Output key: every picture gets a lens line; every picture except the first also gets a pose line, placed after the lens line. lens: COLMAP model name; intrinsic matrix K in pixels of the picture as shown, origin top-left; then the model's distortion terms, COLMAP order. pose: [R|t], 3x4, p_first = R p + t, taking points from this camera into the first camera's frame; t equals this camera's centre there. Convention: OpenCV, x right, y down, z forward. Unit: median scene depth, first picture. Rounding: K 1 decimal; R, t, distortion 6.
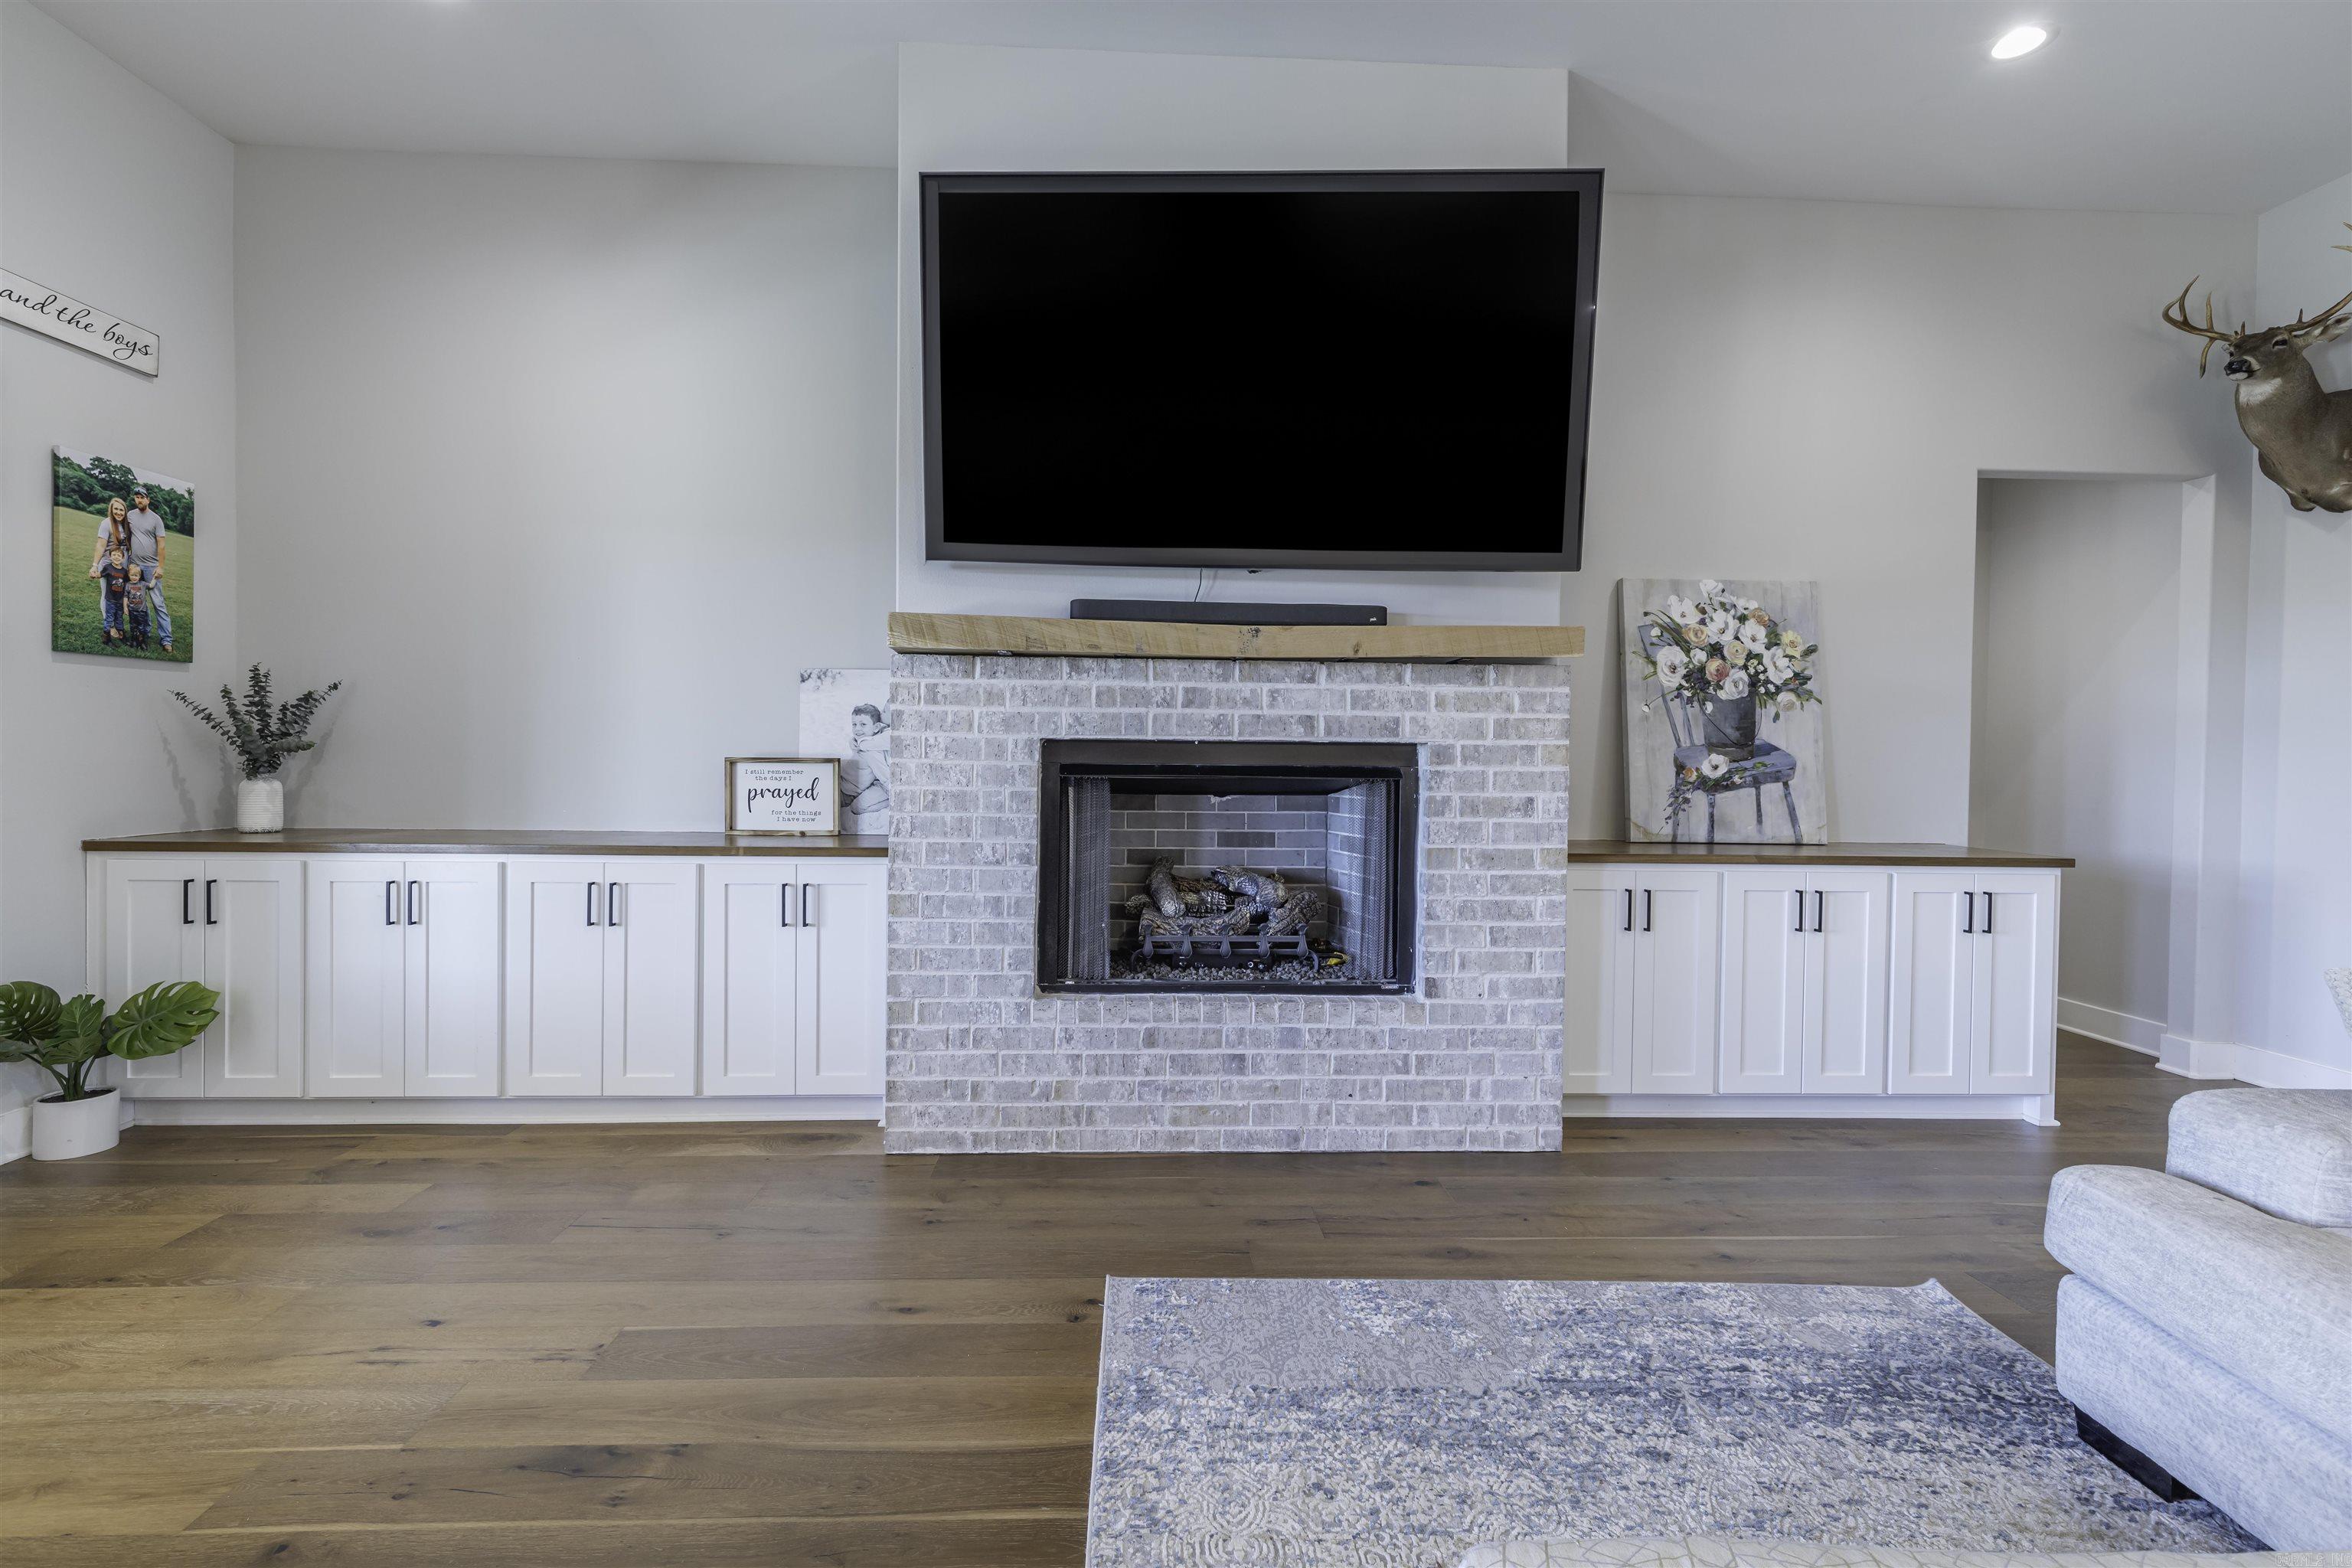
lens RADIAL K [[1075.4, 0, 1151.8], [0, 1075.4, 769.8], [0, 0, 1]] dist [0.010652, -0.005060]
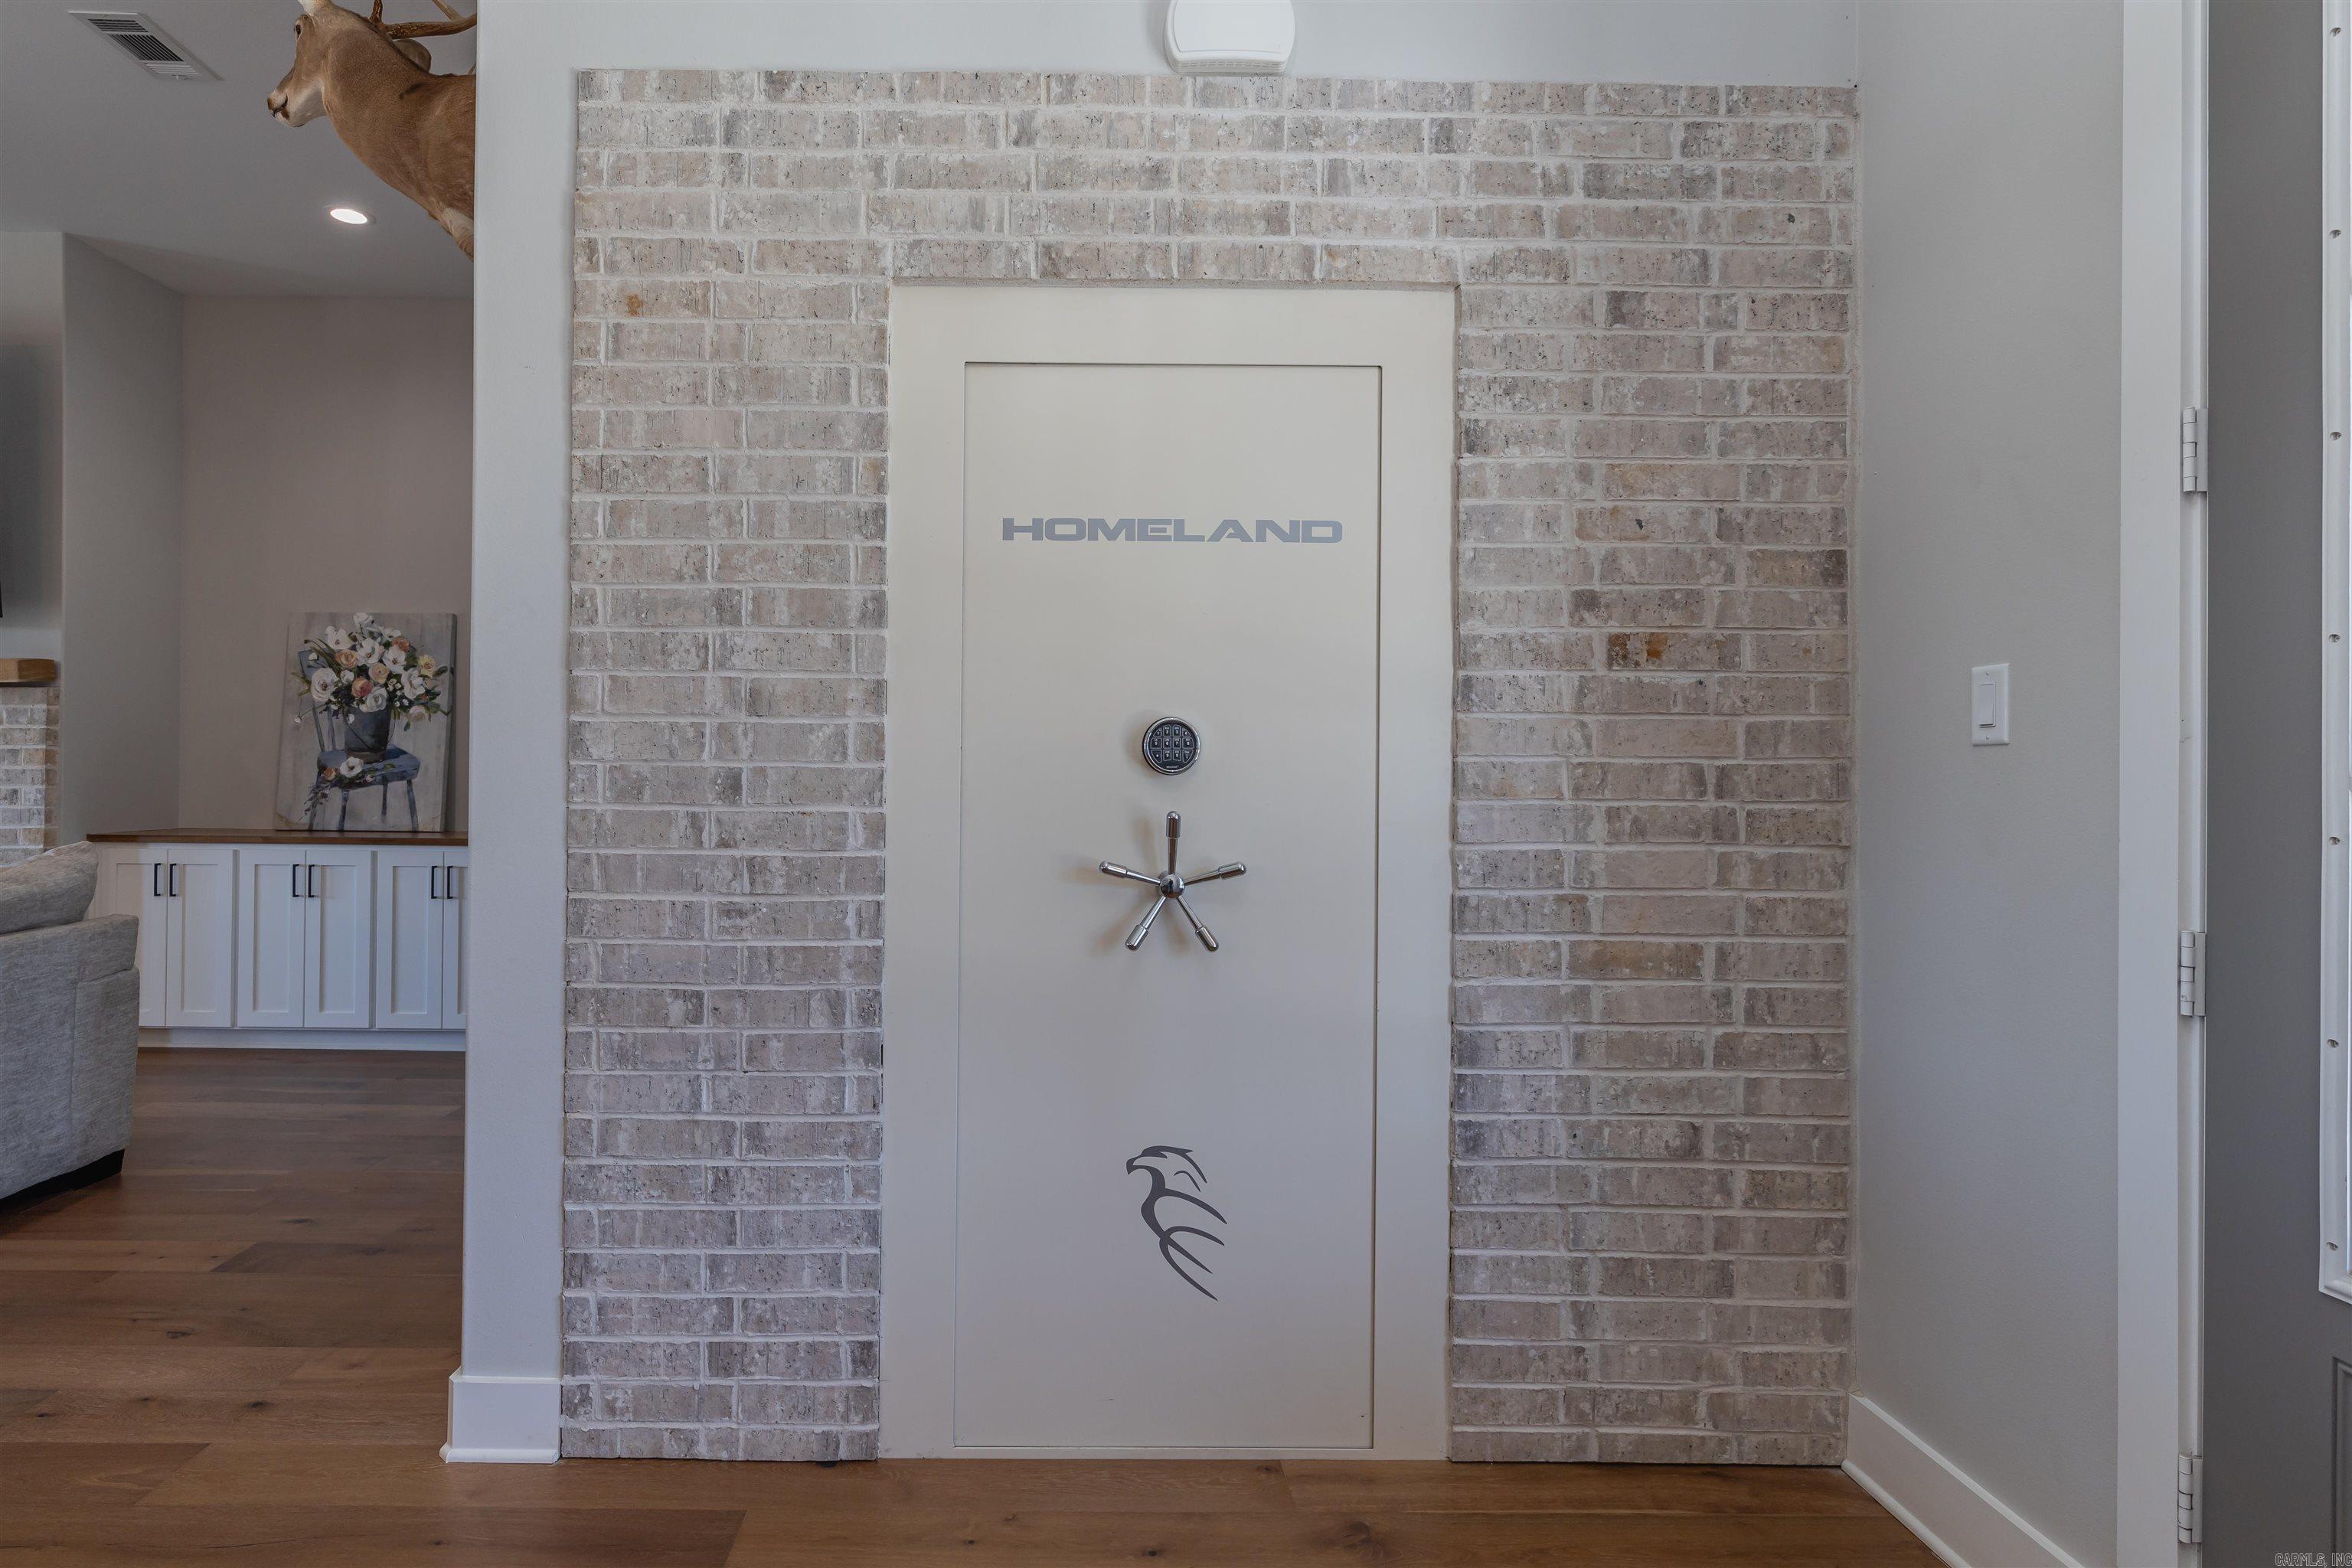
lens RADIAL K [[1270.0, 0, 1068.3], [0, 1270.0, 768.3], [0, 0, 1]] dist [-0.006505, 0.000996]
pose [[0.999515, -0.003044, -0.030992, 1.637830], [0.002513, 0.999849, -0.017167, 0.029346], [0.031040, 0.017081, 0.999372, -0.479128]]
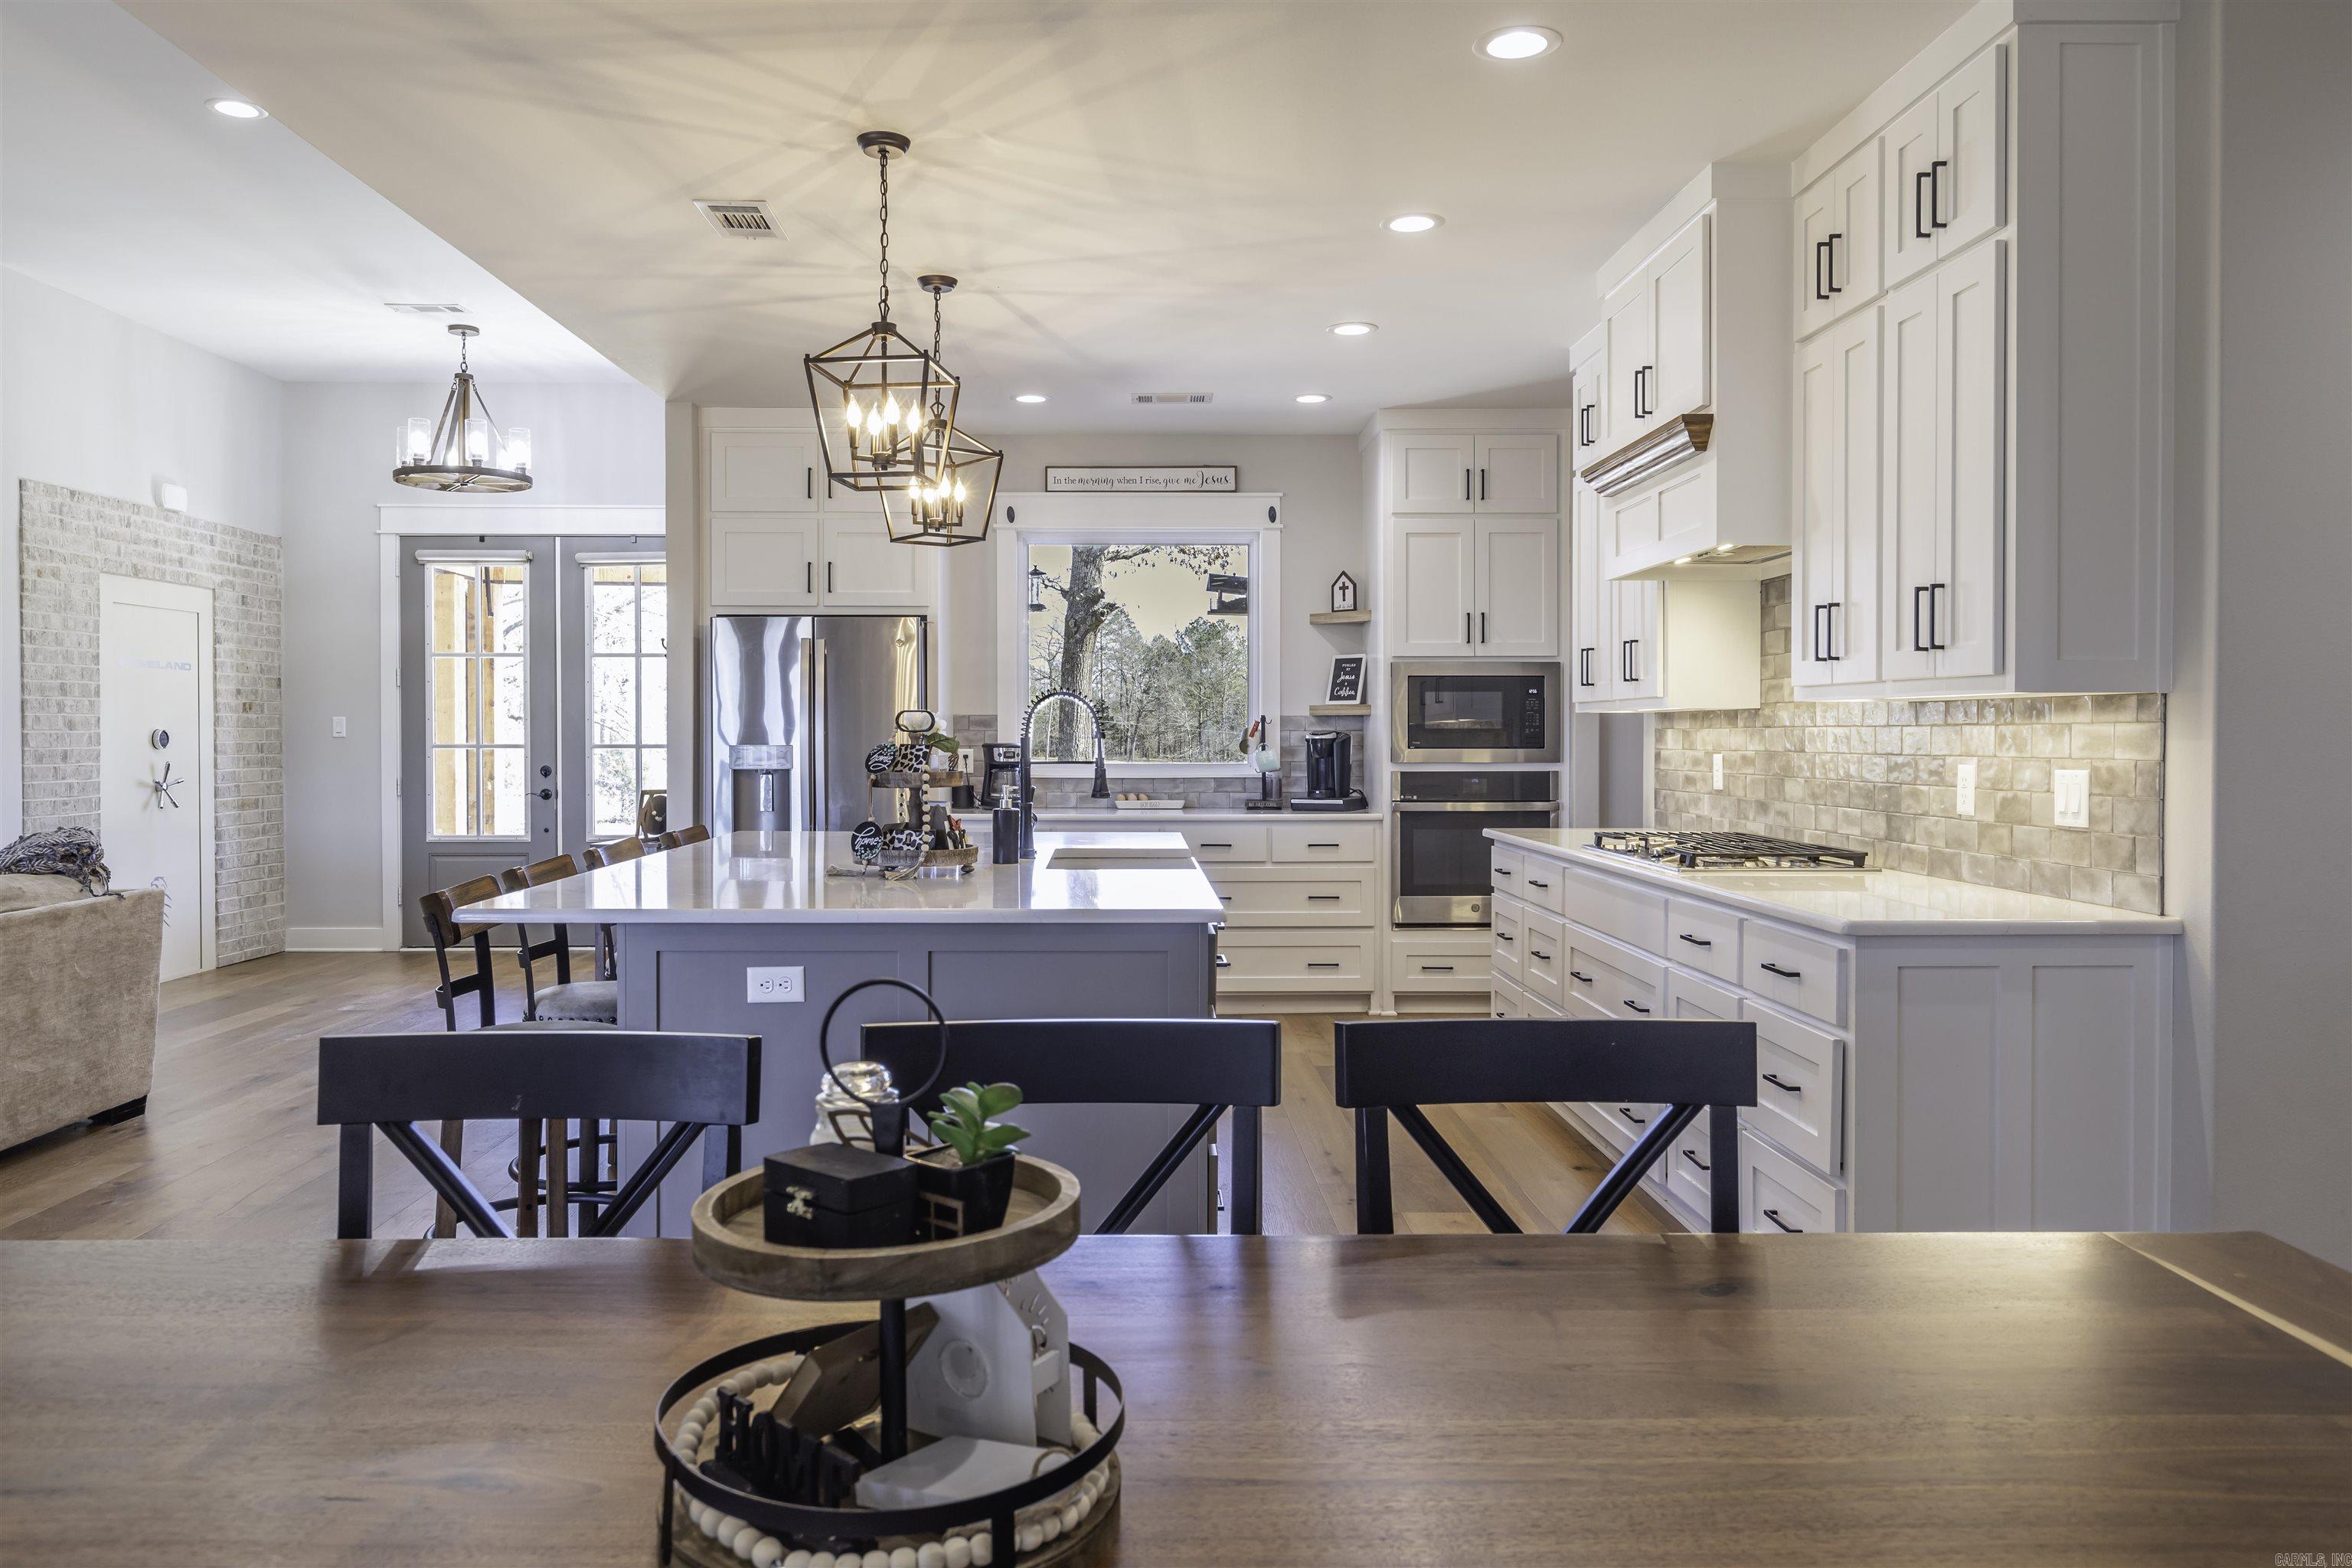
lens RADIAL K [[1598.9, 0, 1152.7], [0, 1598.9, 753.4], [0, 0, 1]] dist [-0.002697, 0.000379]
pose [[0.015151, -0.024348, 0.999589, -0.750652], [0.014447, 0.999604, 0.024130, -0.009137], [-0.999781, 0.014075, 0.015497, -1.368786]]
